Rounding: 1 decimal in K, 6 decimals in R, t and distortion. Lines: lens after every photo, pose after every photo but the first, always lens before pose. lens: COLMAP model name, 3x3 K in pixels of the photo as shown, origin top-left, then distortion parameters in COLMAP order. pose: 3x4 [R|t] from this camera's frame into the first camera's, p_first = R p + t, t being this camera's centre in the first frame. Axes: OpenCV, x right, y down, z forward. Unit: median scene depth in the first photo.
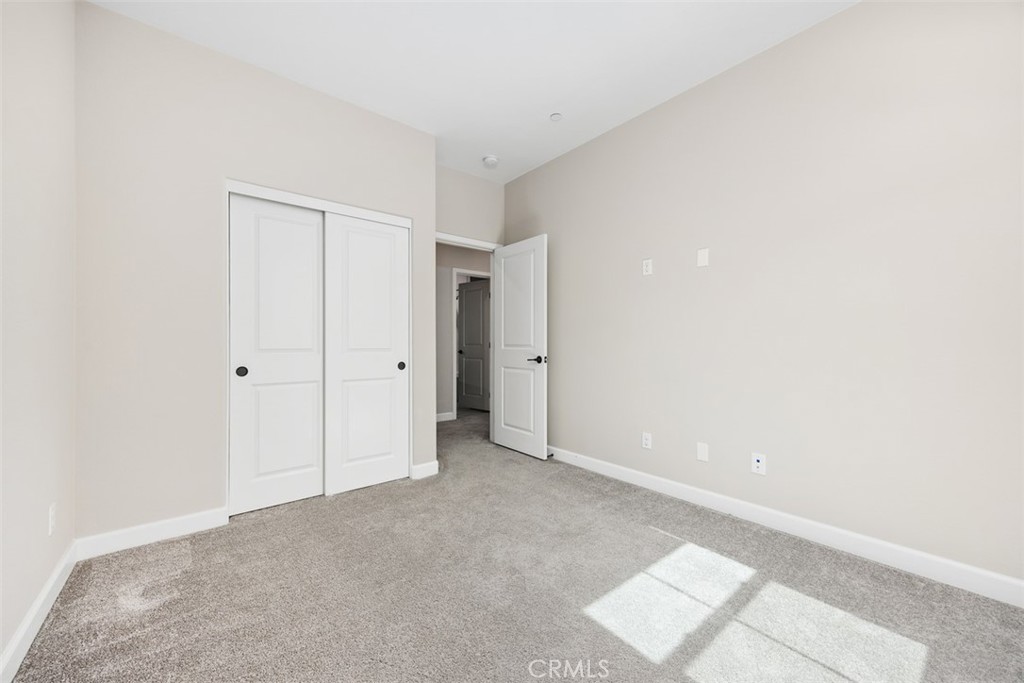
lens RADIAL K [[401.3, 0, 501.5], [0, 401.3, 343.8], [0, 0, 1]] dist [-0.000068, 0.000003]
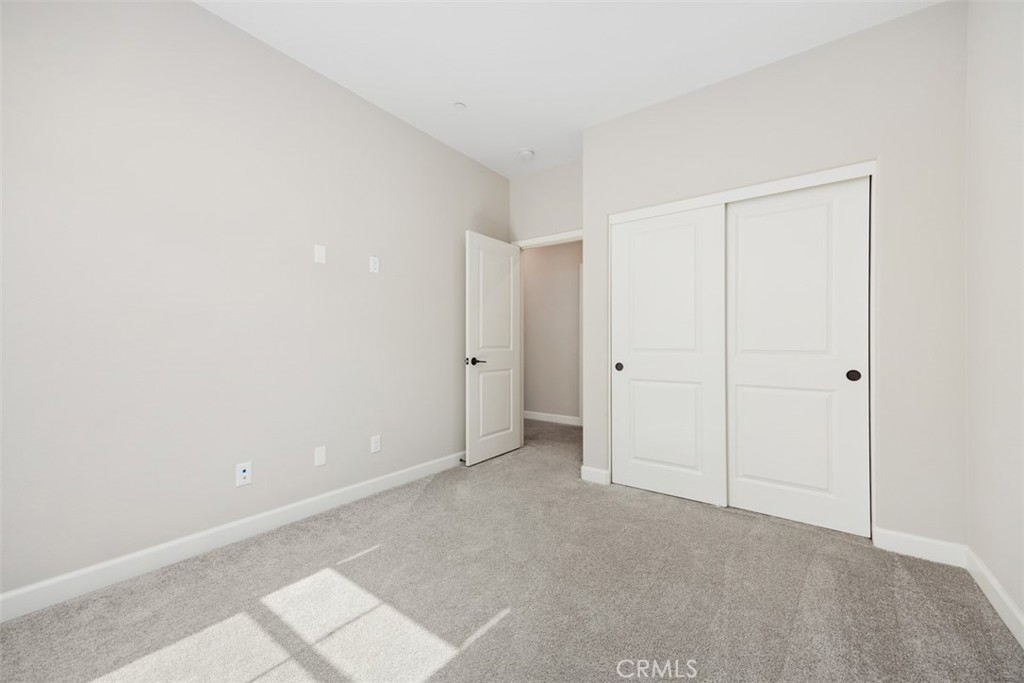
lens RADIAL K [[401.3, 0, 501.5], [0, 401.3, 343.8], [0, 0, 1]] dist [-0.000068, 0.000003]
pose [[0.261868, -0.001272, -0.965103, 0.505122], [0.000423, 0.999999, -0.001203, -0.000309], [0.965104, -0.000093, 0.261868, 0.394224]]
